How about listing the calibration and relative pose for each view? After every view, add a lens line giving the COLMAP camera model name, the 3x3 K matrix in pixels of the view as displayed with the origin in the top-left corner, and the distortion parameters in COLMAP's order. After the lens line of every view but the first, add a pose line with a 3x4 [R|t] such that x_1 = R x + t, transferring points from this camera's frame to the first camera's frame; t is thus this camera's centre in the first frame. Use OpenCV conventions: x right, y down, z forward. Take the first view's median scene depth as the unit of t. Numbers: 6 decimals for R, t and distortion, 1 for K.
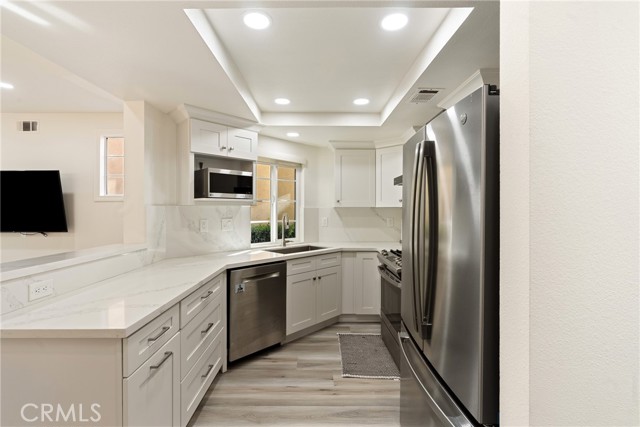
lens RADIAL K [[293.4, 0, 317.3], [0, 293.4, 211.4], [0, 0, 1]] dist [-0.004320, -0.000533]
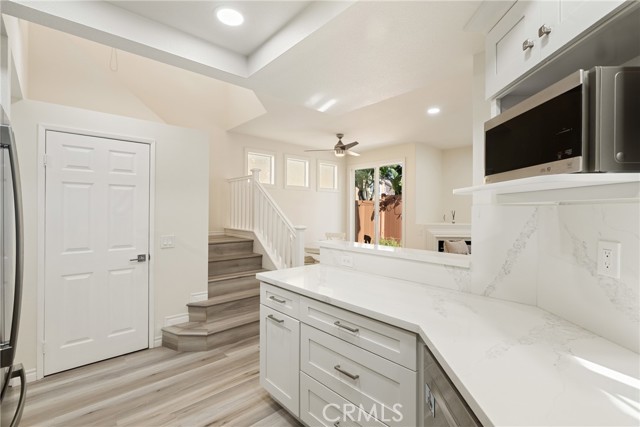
lens RADIAL K [[293.4, 0, 319.1], [0, 293.4, 212.5], [0, 0, 1]] dist [-0.004320, -0.000533]
pose [[-0.747196, -0.000758, -0.664603, 0.122641], [-0.011269, 0.999870, 0.011528, -0.008656], [0.664508, 0.016103, -0.747107, 1.082754]]
